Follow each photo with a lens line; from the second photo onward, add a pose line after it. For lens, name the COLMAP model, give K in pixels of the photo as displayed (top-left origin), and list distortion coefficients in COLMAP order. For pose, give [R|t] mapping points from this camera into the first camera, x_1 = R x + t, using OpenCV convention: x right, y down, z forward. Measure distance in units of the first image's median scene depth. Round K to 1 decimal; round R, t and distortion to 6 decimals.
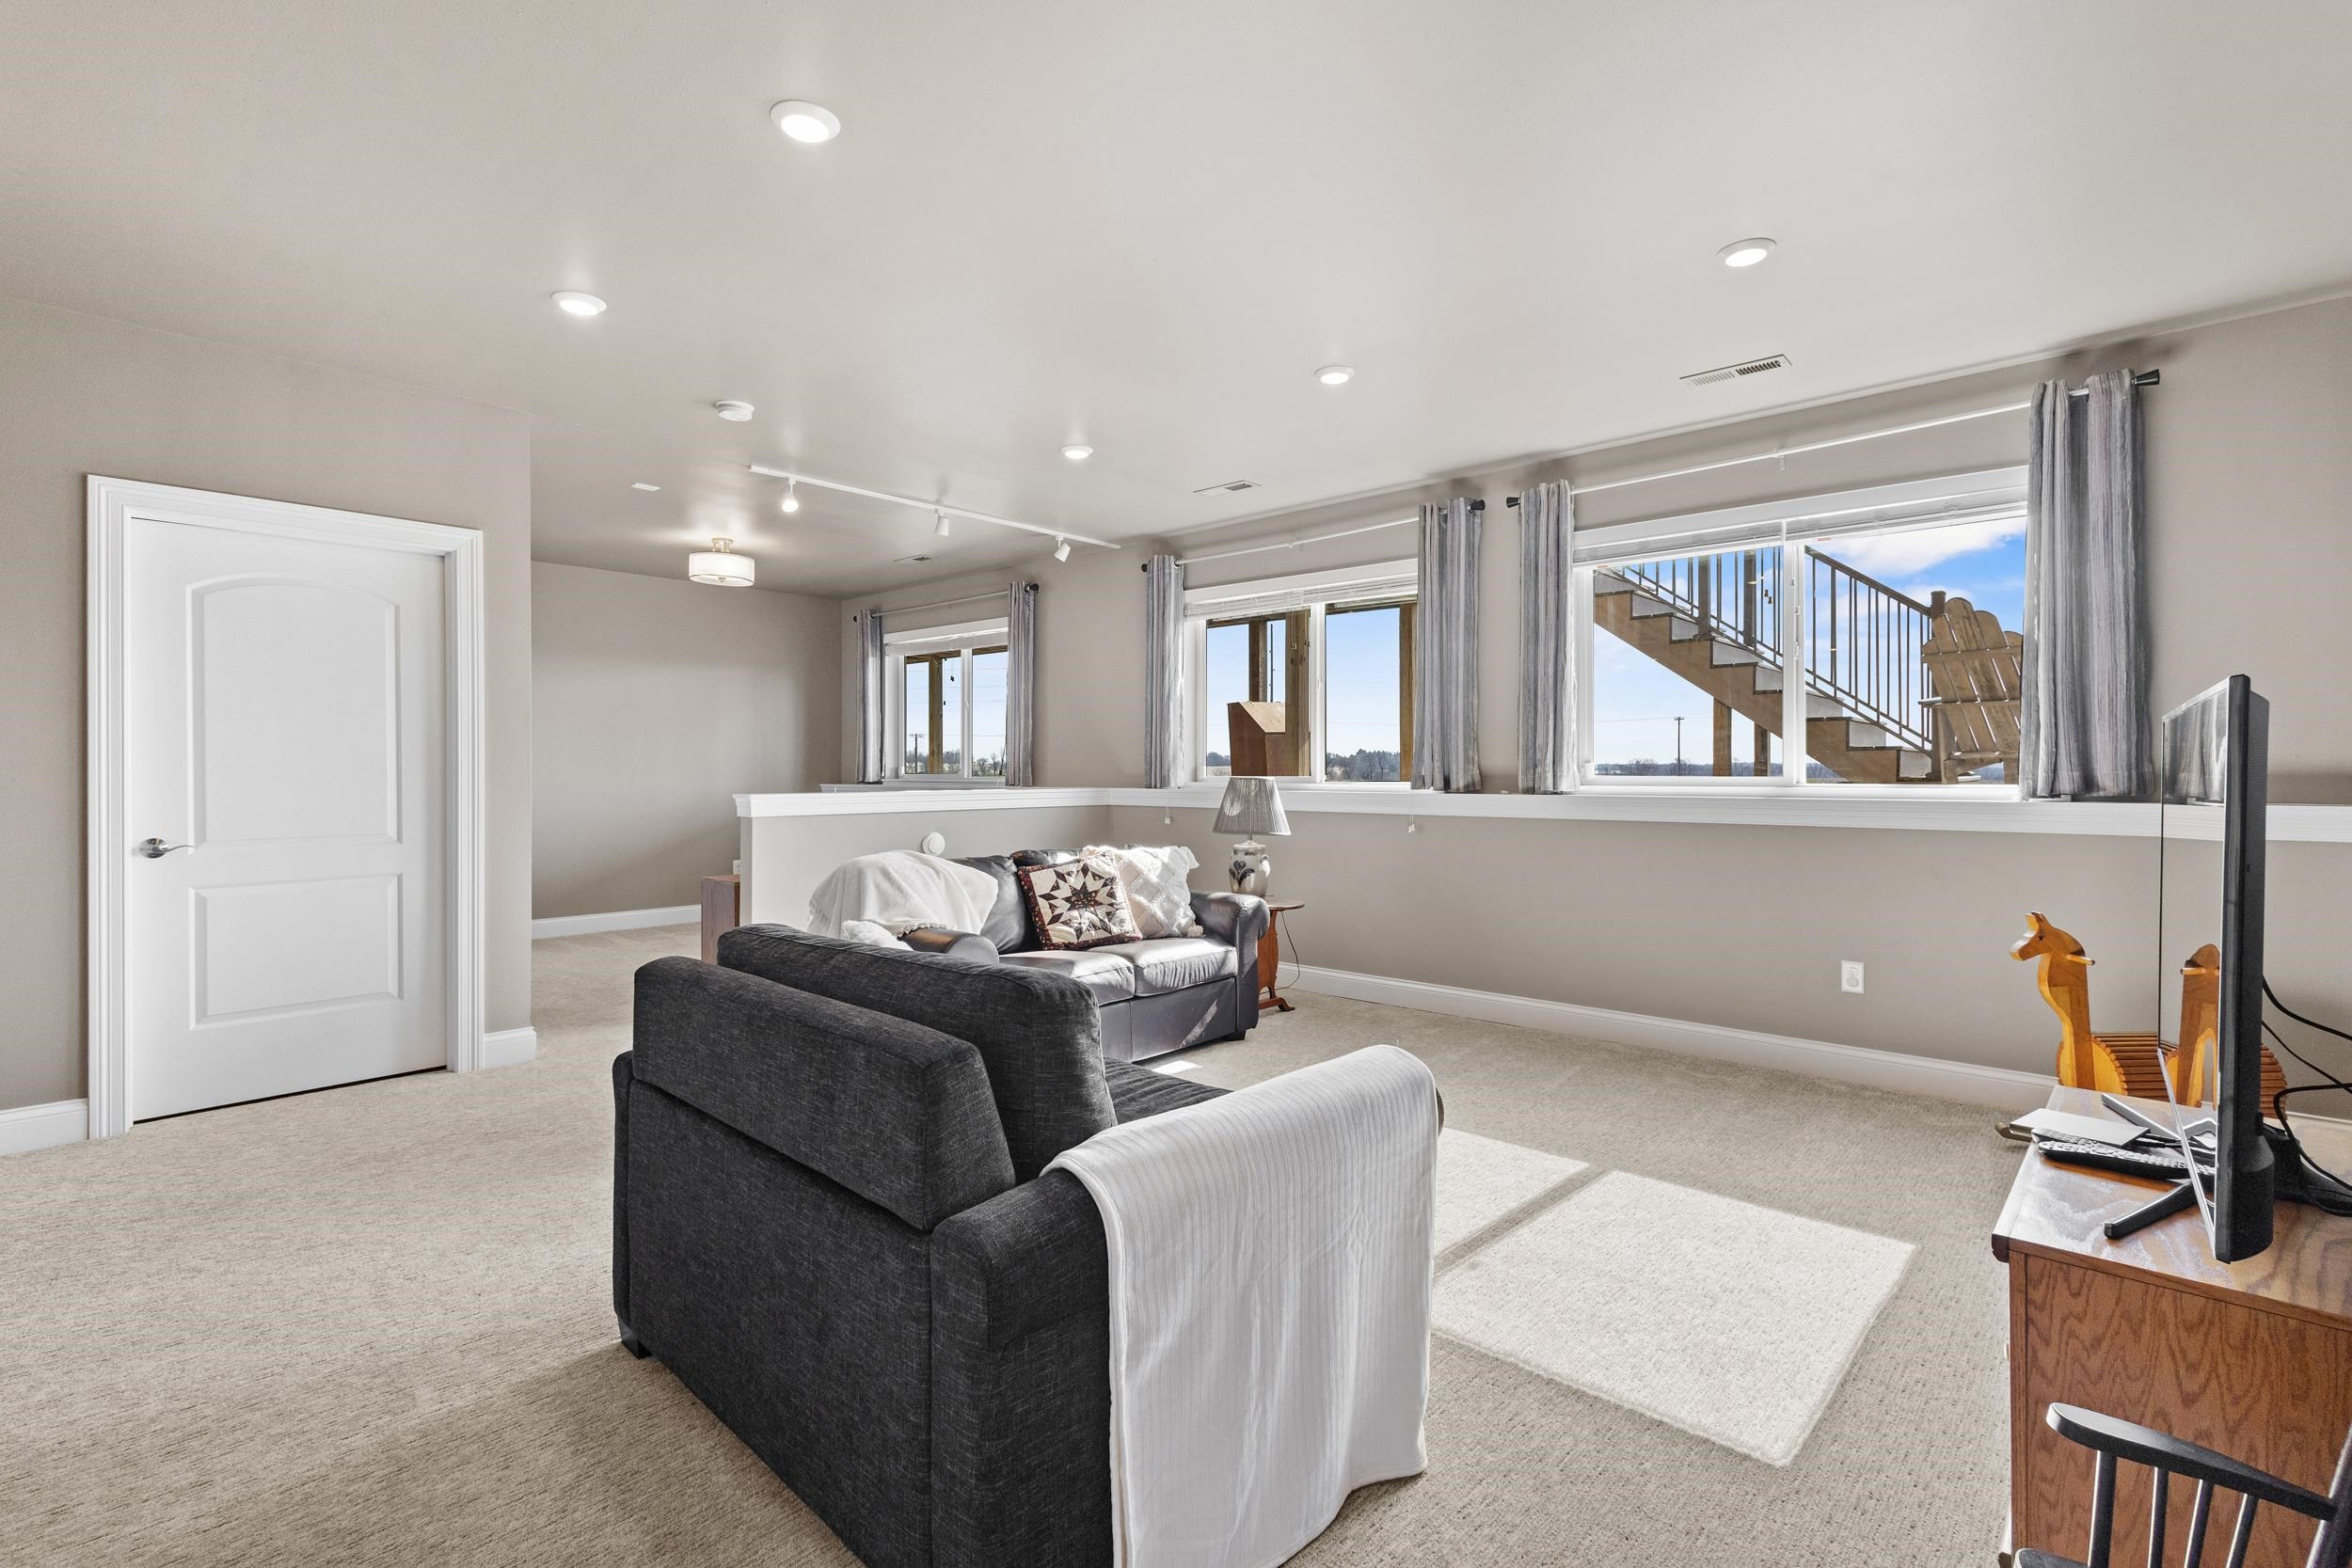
lens RADIAL K [[1083.5, 0, 1176.0], [0, 1083.5, 784.0], [0, 0, 1]] dist [0.001412, 0.000281]
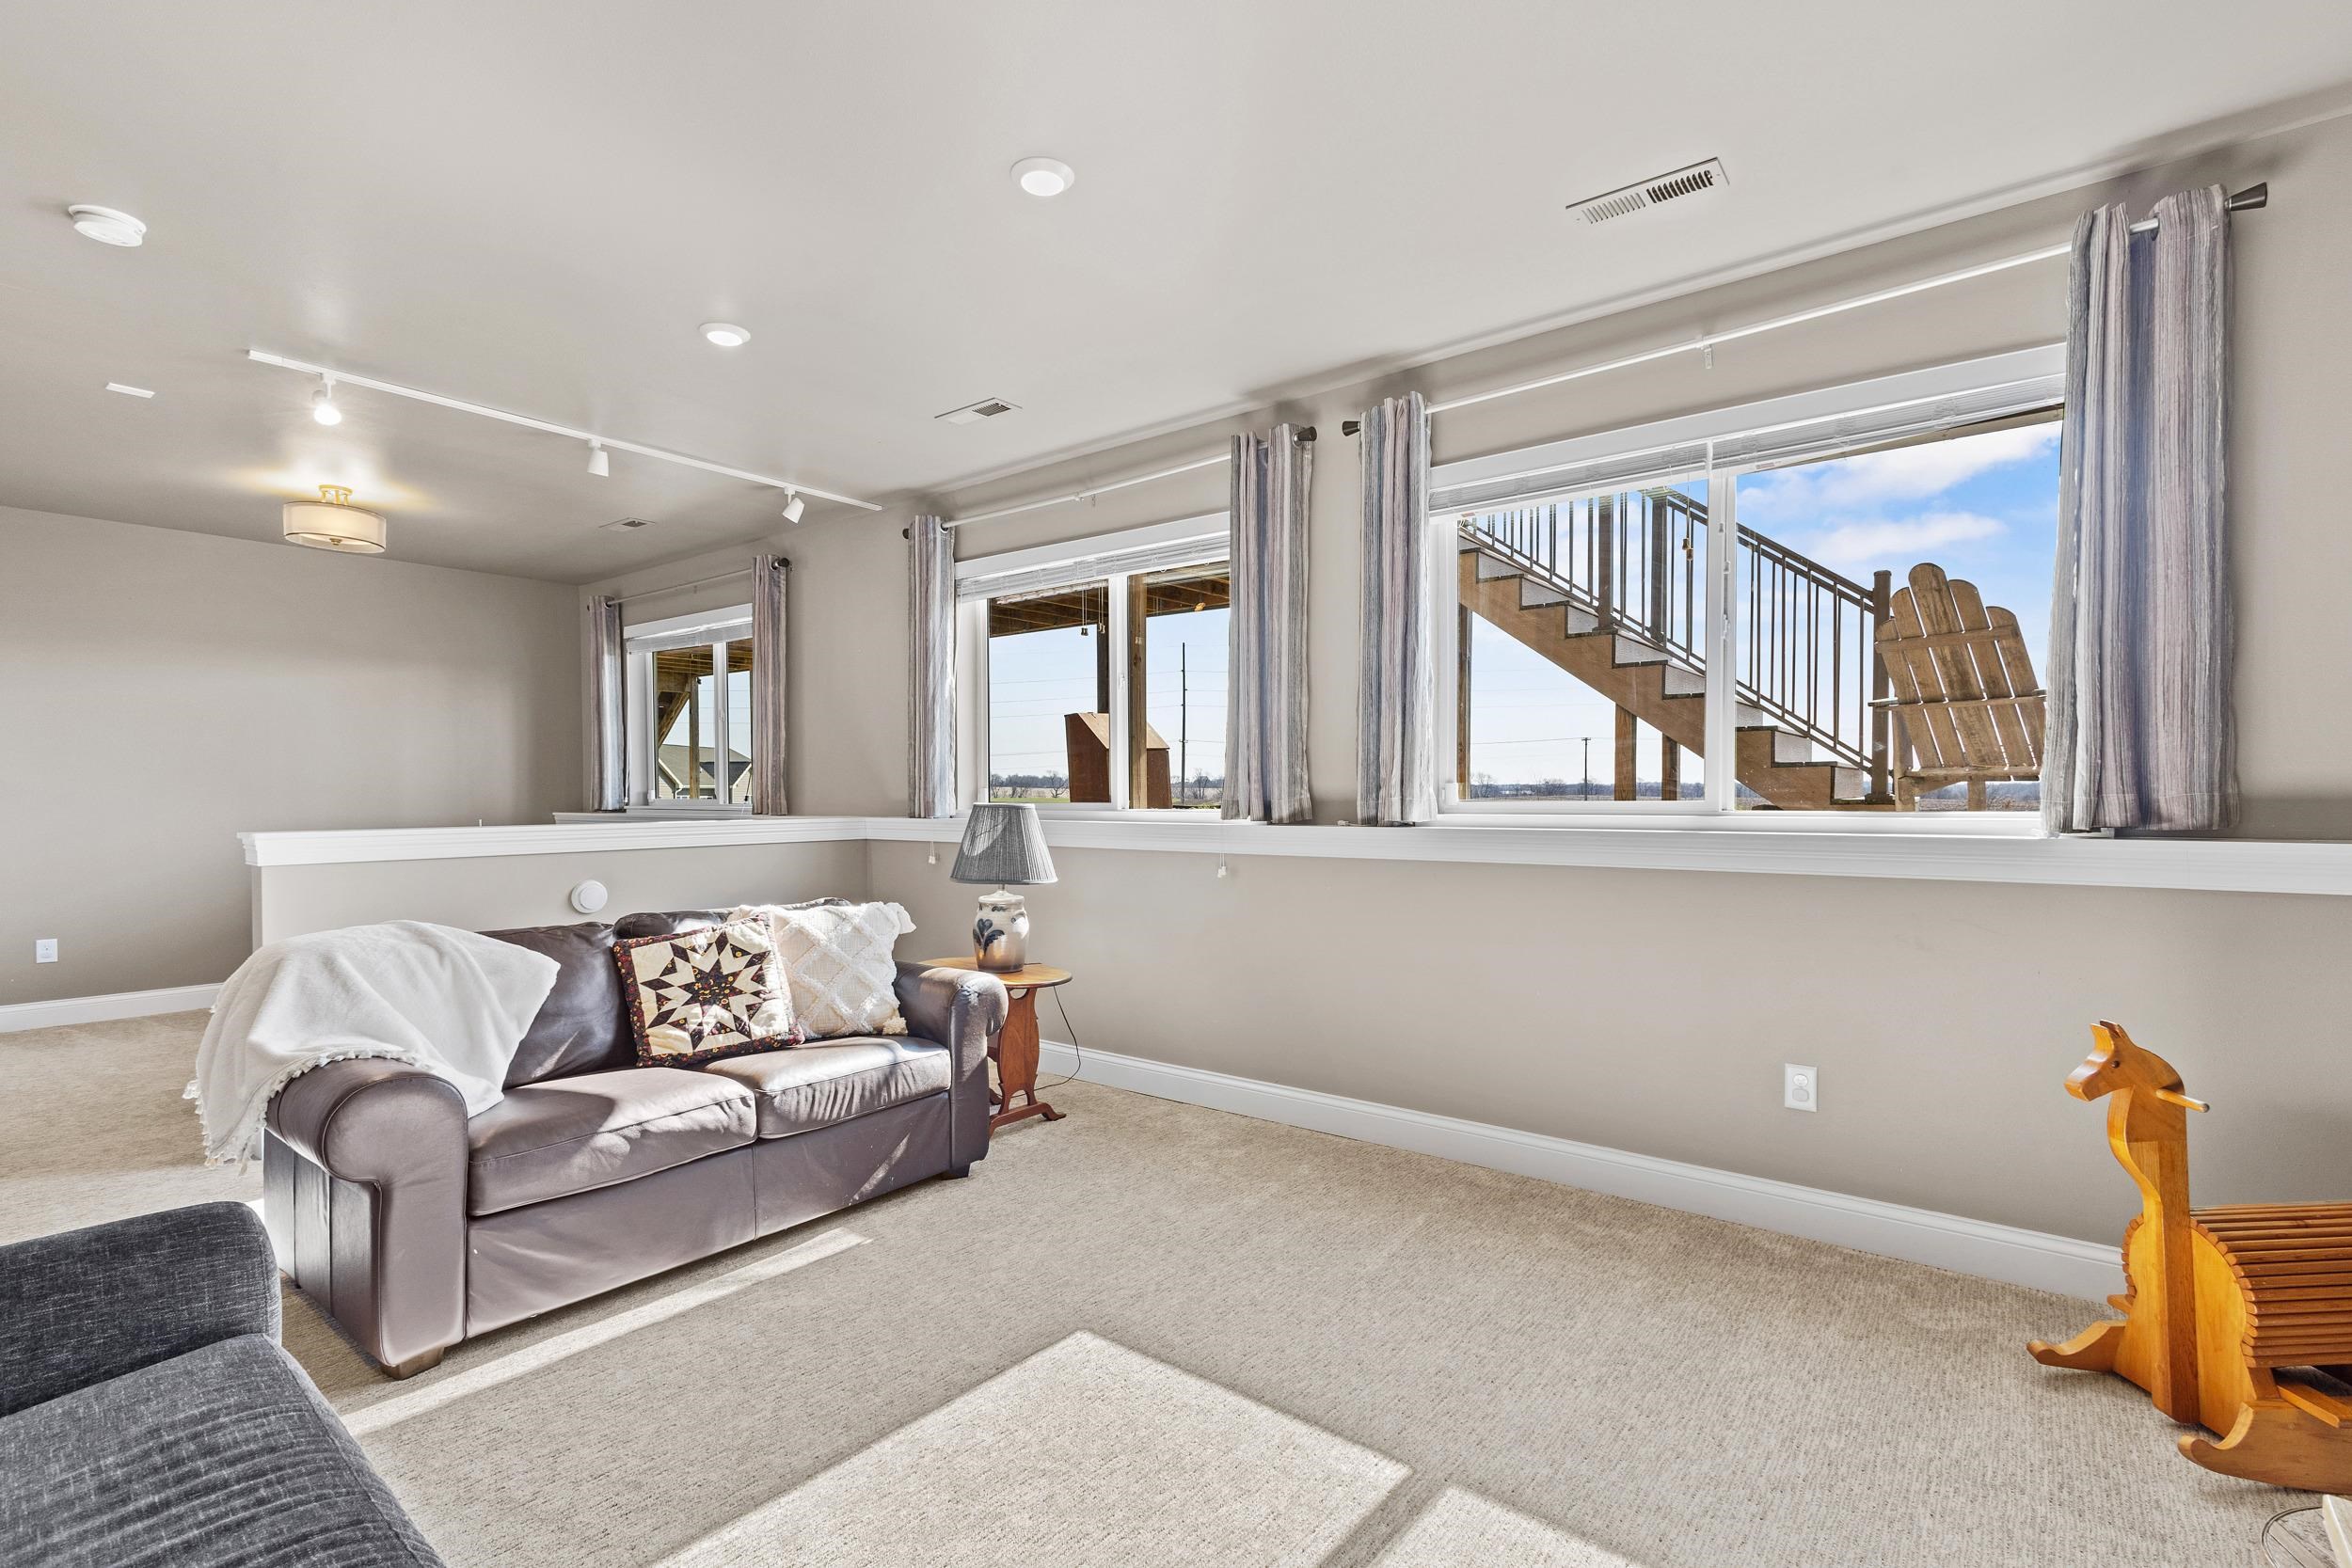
lens RADIAL K [[1074.3, 0, 1181.7], [0, 1074.3, 835.5], [0, 0, 1]] dist [0.001119, -0.000012]
pose [[0.997244, -0.006617, 0.073894, 0.144680], [0.004552, 0.999596, 0.028069, -0.005292], [-0.074049, -0.027655, 0.996871, 0.282883]]
